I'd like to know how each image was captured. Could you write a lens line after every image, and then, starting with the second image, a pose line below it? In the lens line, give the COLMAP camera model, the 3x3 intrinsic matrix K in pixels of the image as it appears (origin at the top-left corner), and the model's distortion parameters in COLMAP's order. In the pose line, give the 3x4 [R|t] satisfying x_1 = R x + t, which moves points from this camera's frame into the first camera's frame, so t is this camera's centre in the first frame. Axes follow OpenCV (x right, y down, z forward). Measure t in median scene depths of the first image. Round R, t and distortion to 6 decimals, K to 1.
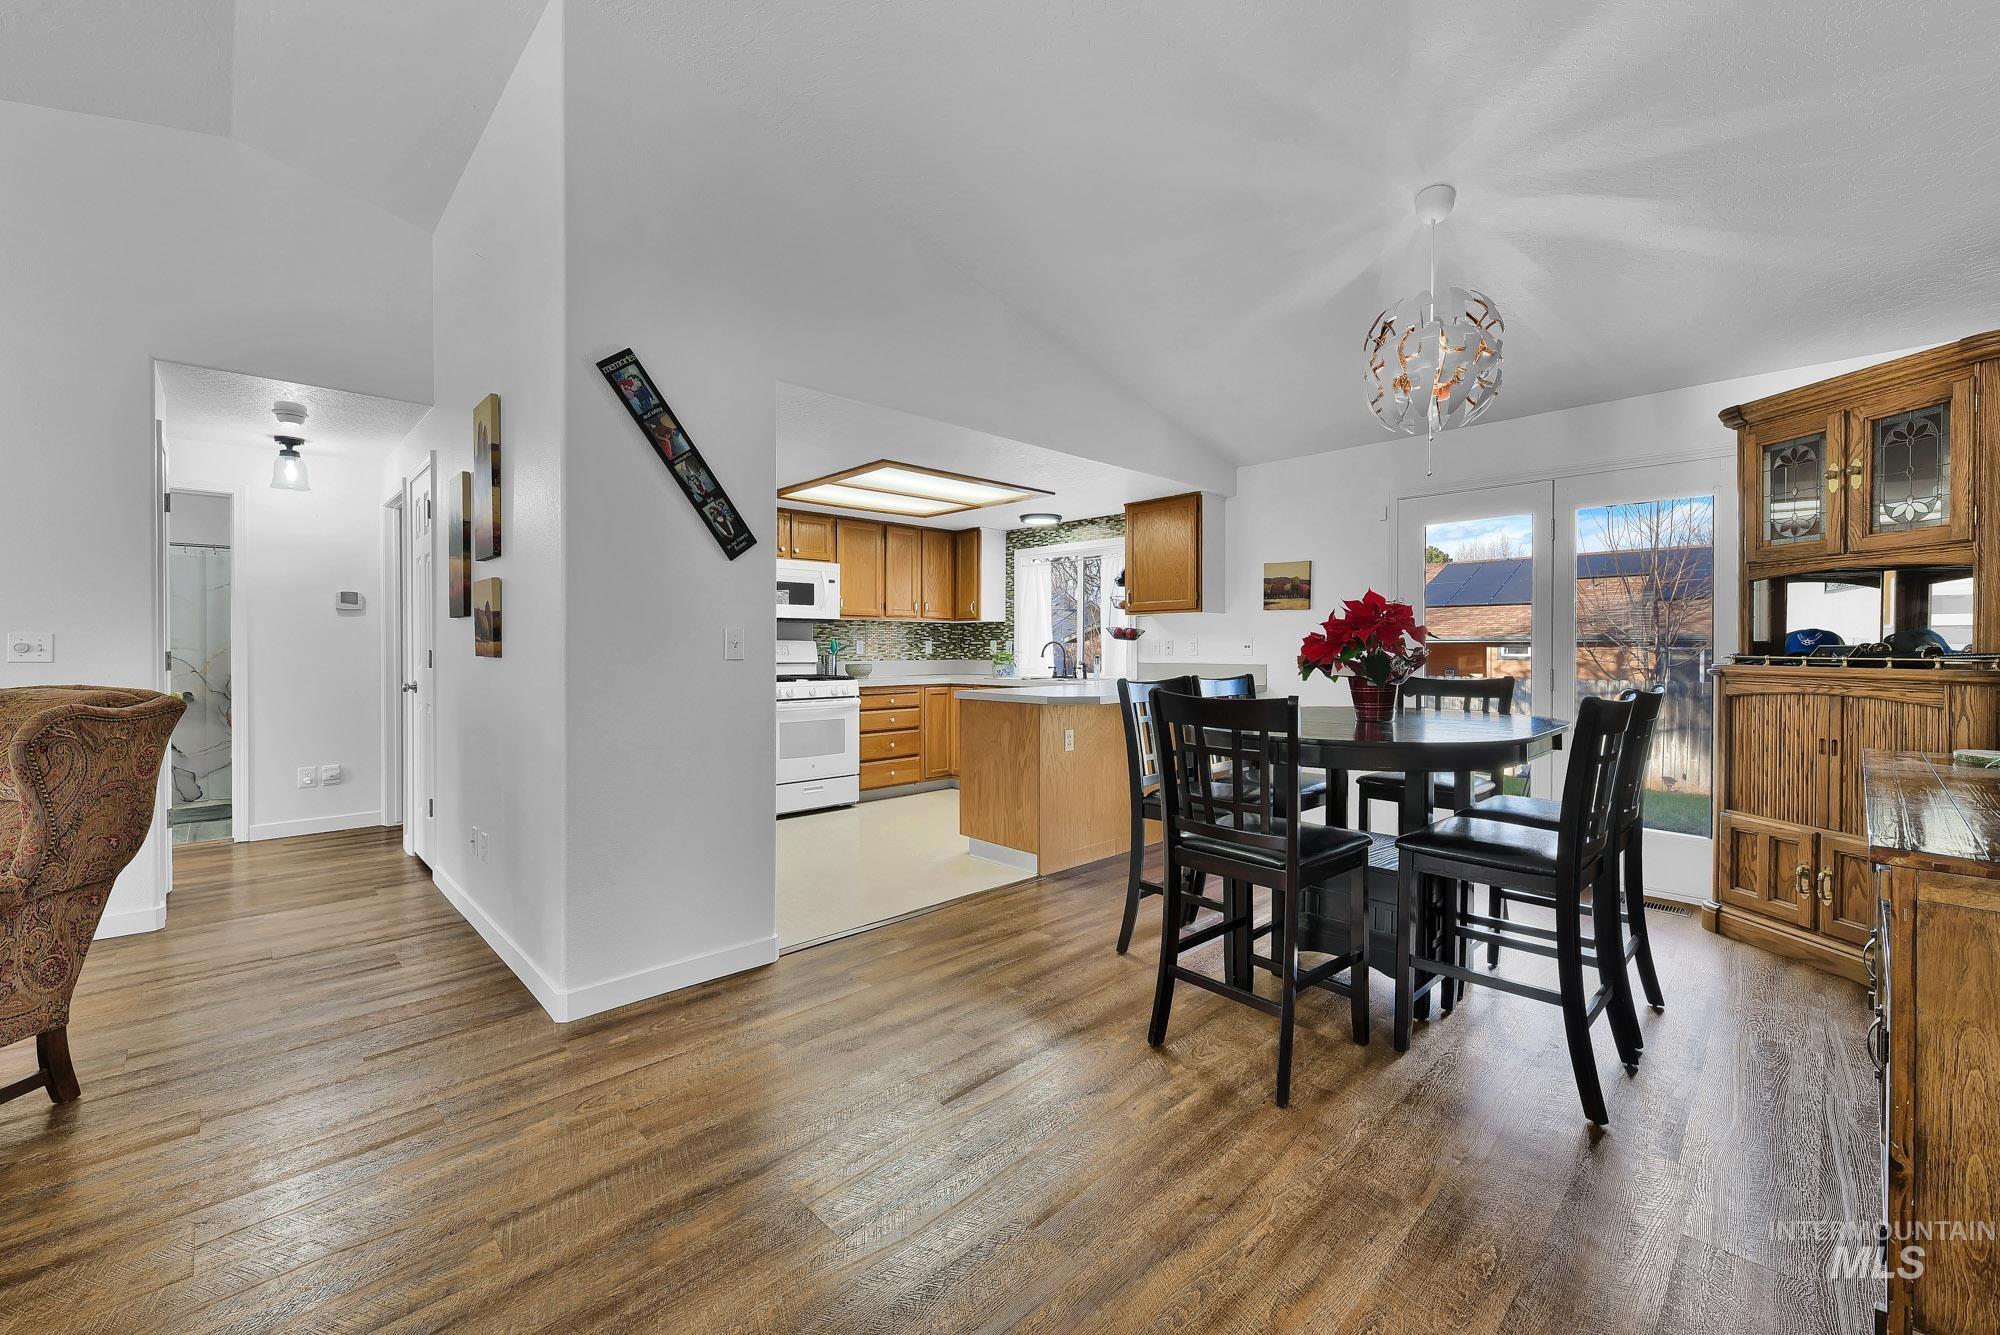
lens RADIAL K [[799.0, 0, 1003.4], [0, 799.0, 652.5], [0, 0, 1]] dist [0.000489, 0.000040]
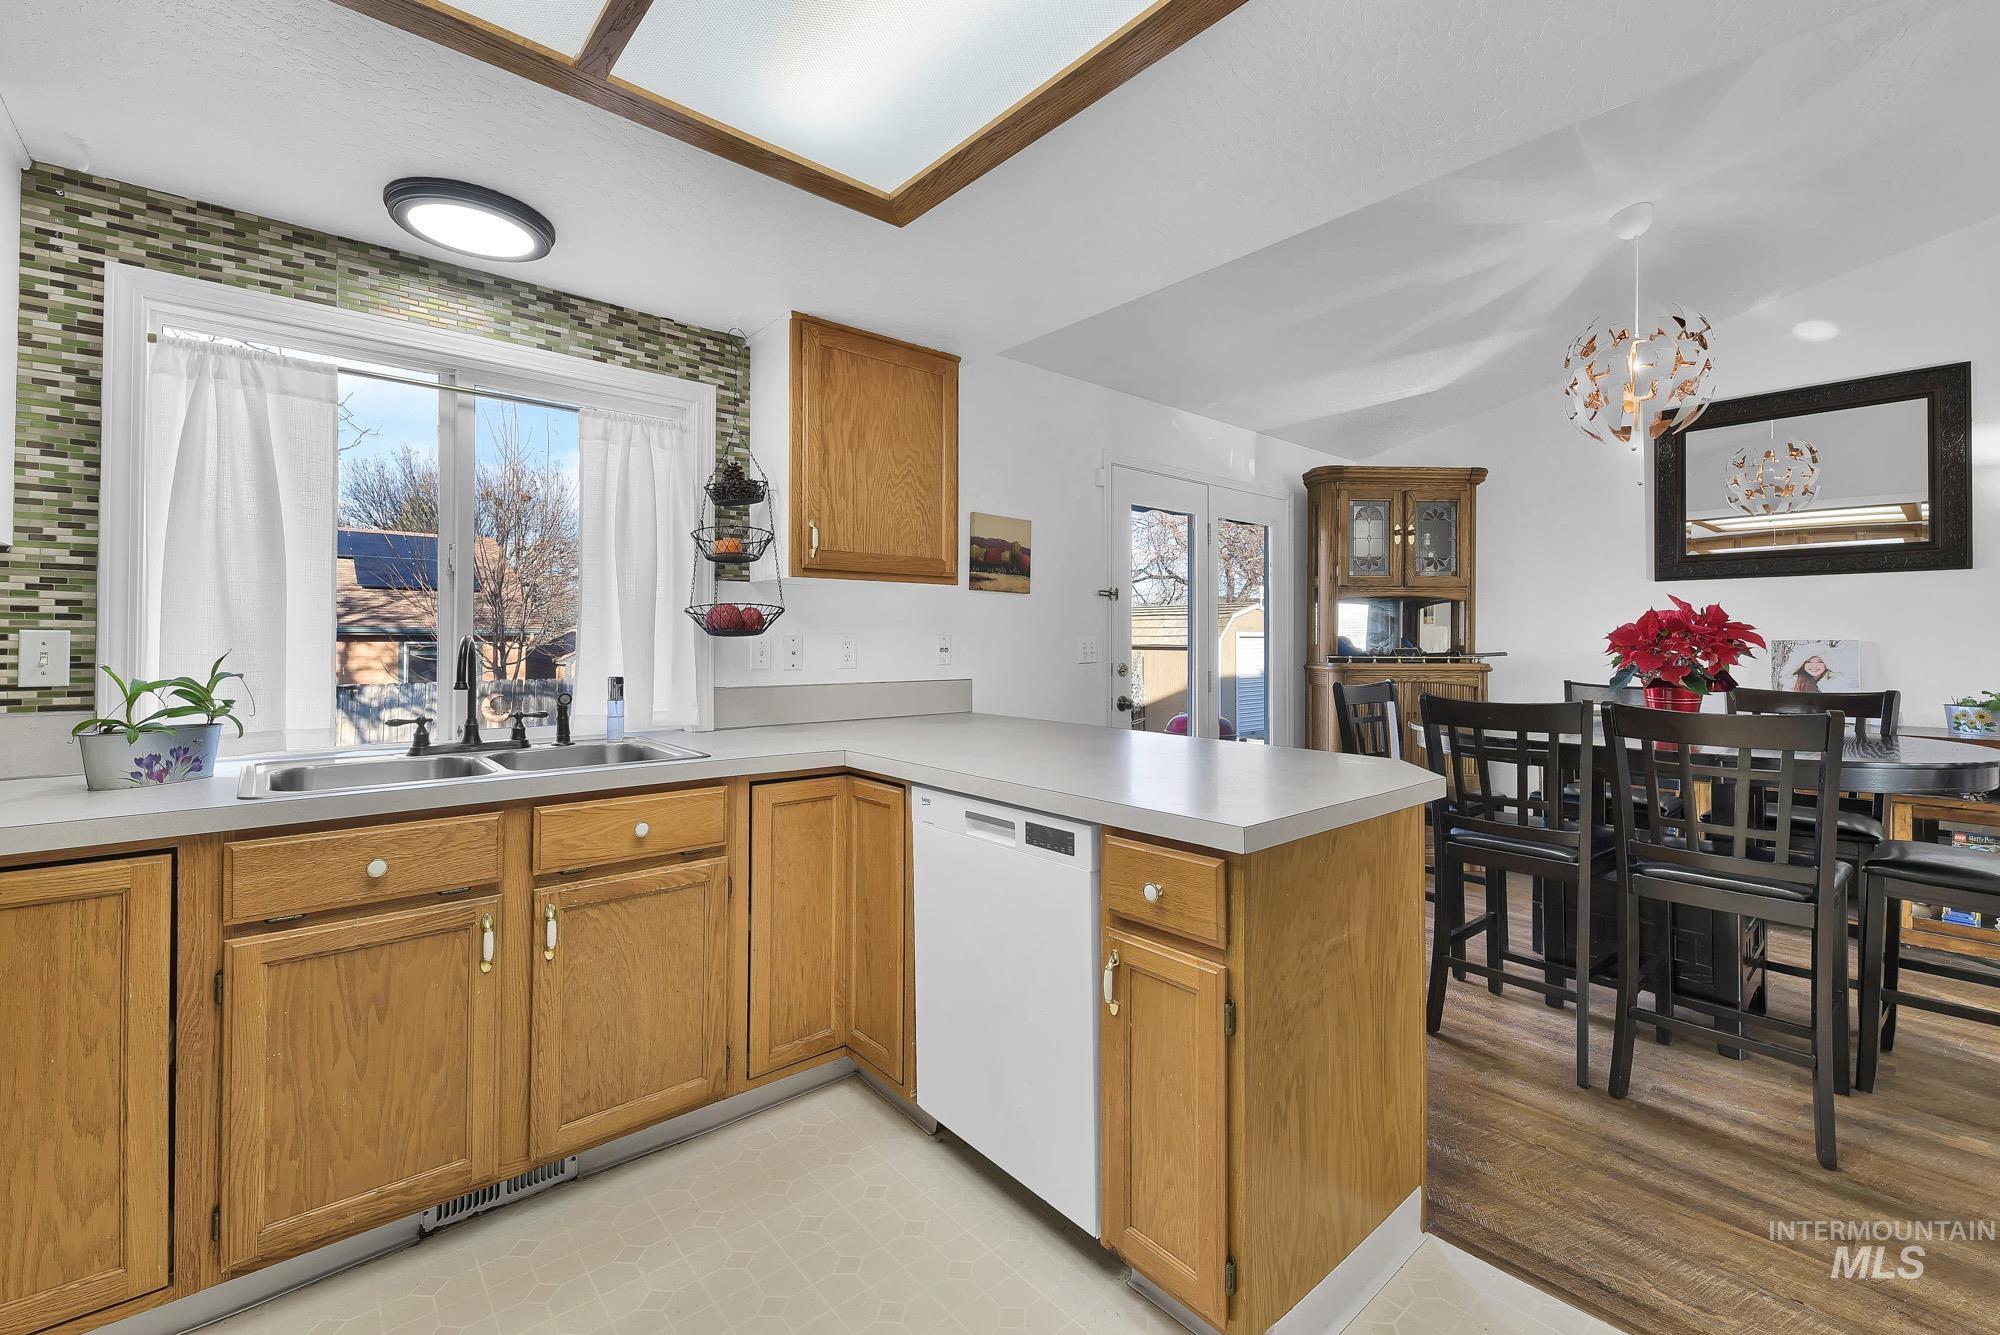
lens RADIAL K [[836.4, 0, 1018.3], [0, 836.4, 631.4], [0, 0, 1]] dist [0.020047, -0.009976]
pose [[0.044210, 0.013272, 0.998934, -0.258051], [0.003576, 0.999903, -0.013444, -0.010778], [-0.999016, 0.004166, 0.044159, 0.792562]]
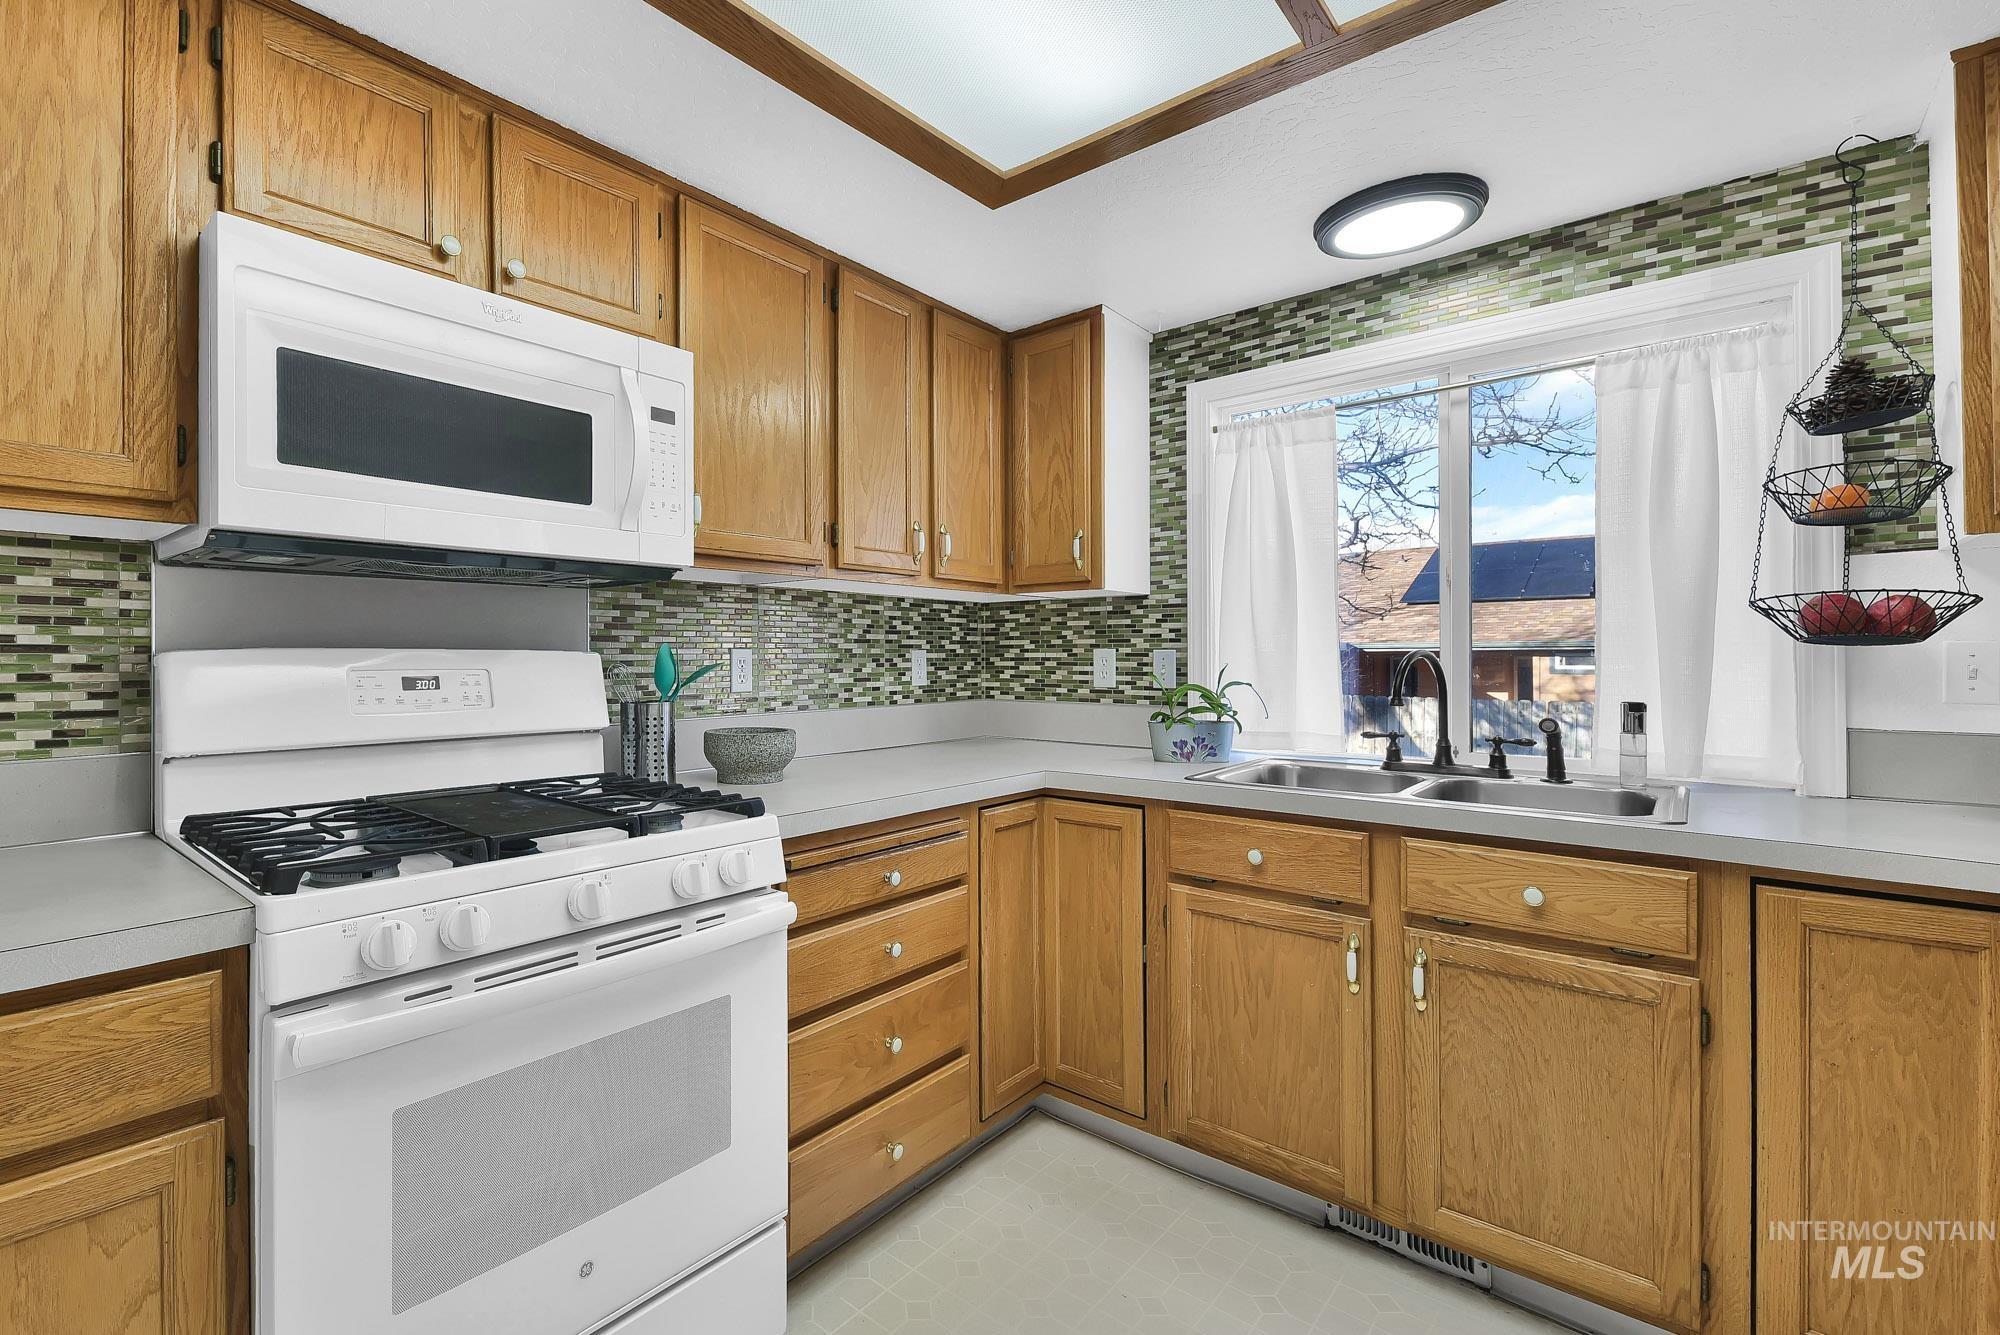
lens RADIAL K [[894.3, 0, 855.8], [0, 894.3, 649.9], [0, 0, 1]] dist [0.014013, -0.008718]
pose [[0.999183, -0.002714, 0.040321, -0.160796], [0.003314, 0.999885, -0.014818, -0.010090], [-0.040276, 0.014939, 0.999077, 0.696804]]
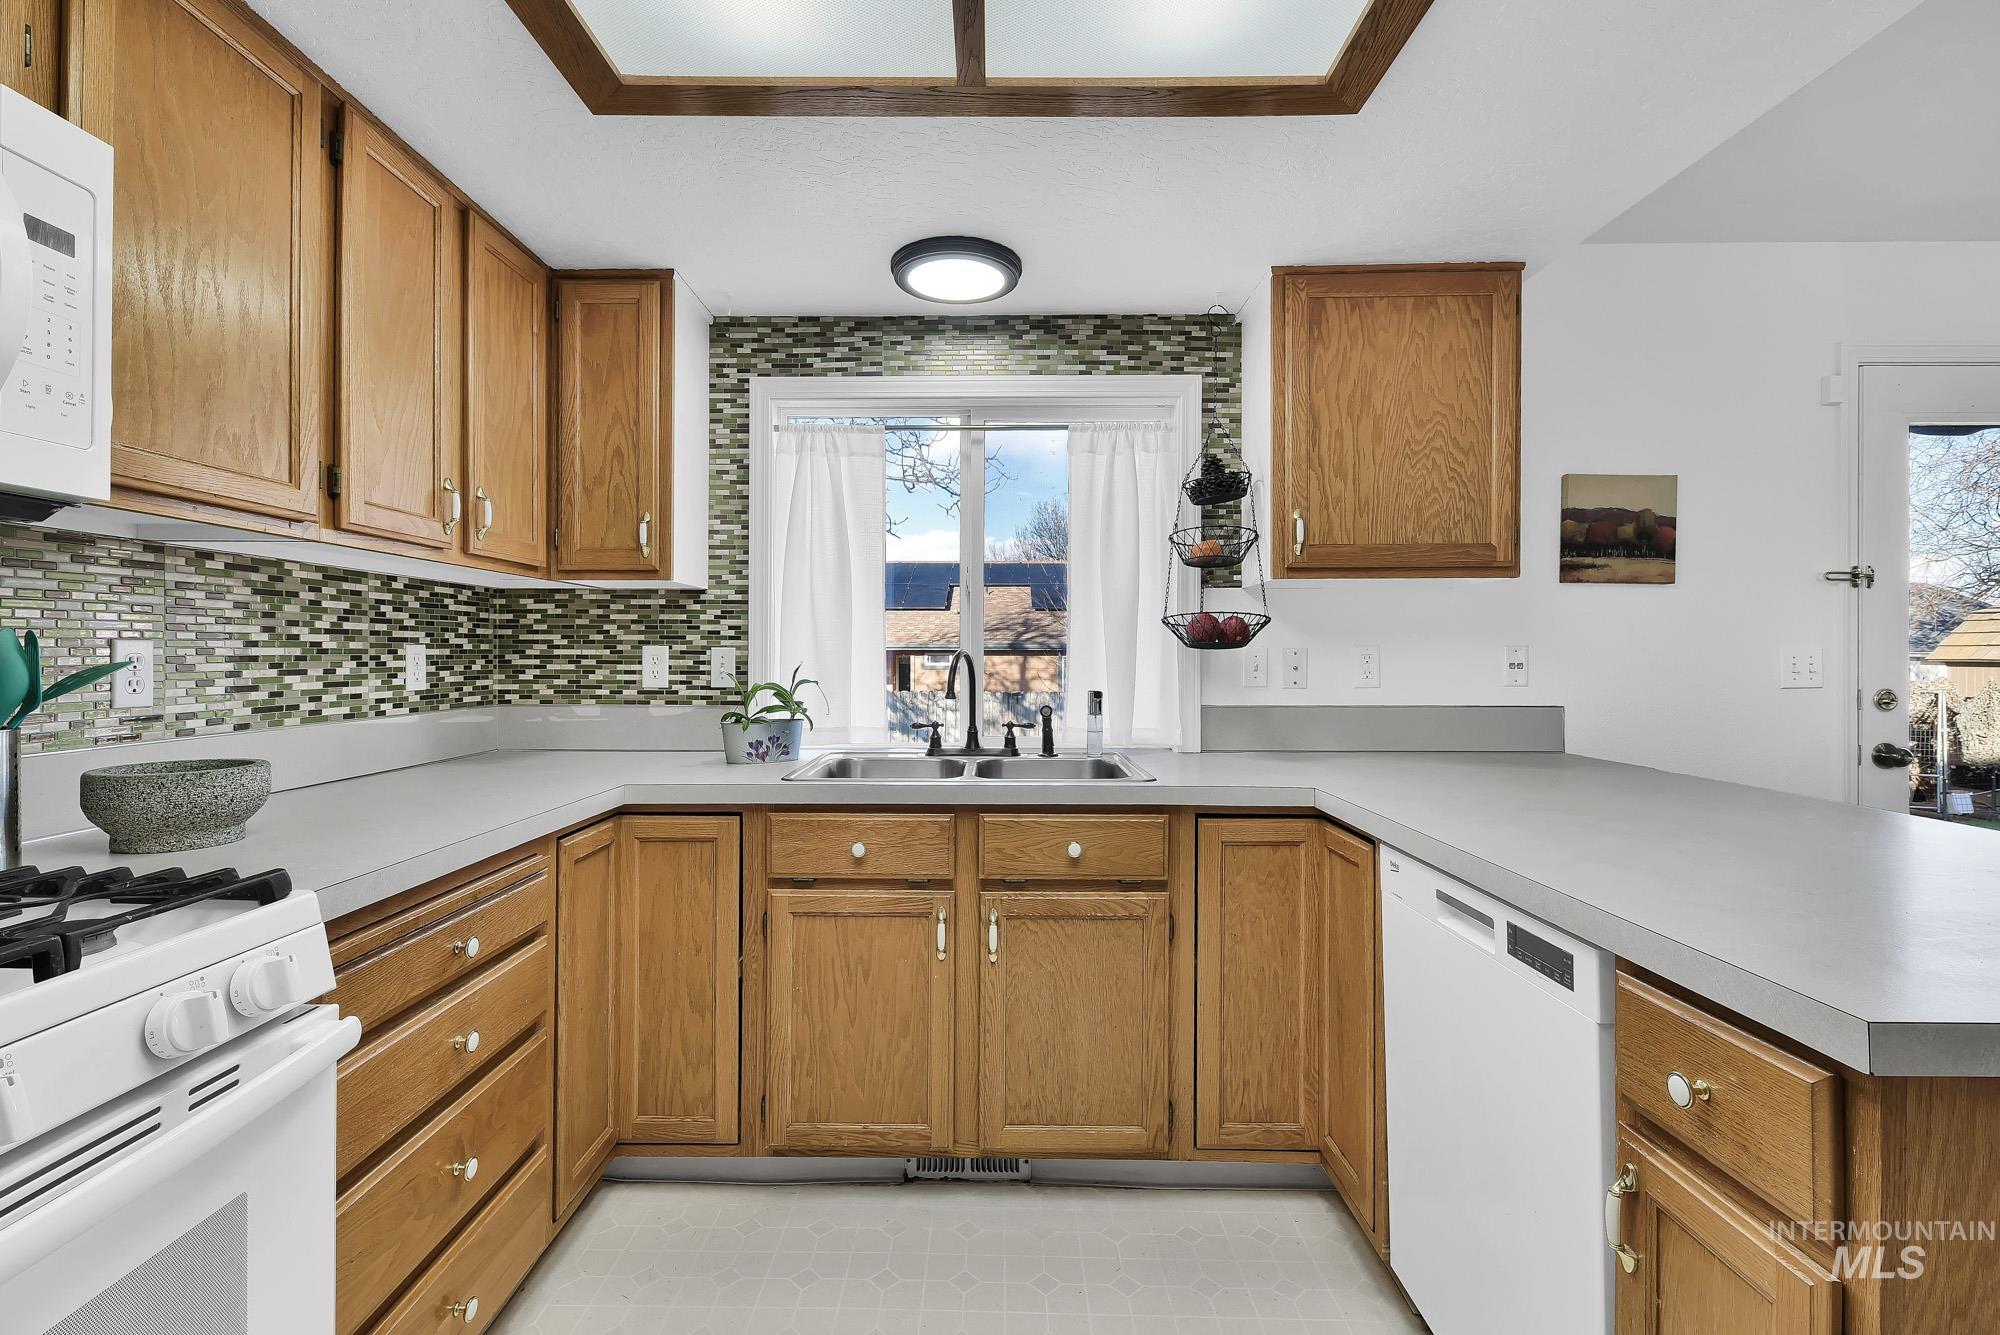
lens RADIAL K [[895.6, 0, 987.9], [0, 895.6, 650.8], [0, 0, 1]] dist [0.007306, 0.000215]
pose [[0.704973, 0.004337, 0.709221, -0.203774], [0.002678, 0.999958, -0.008777, -0.010548], [-0.709229, 0.008087, 0.704931, 0.742706]]
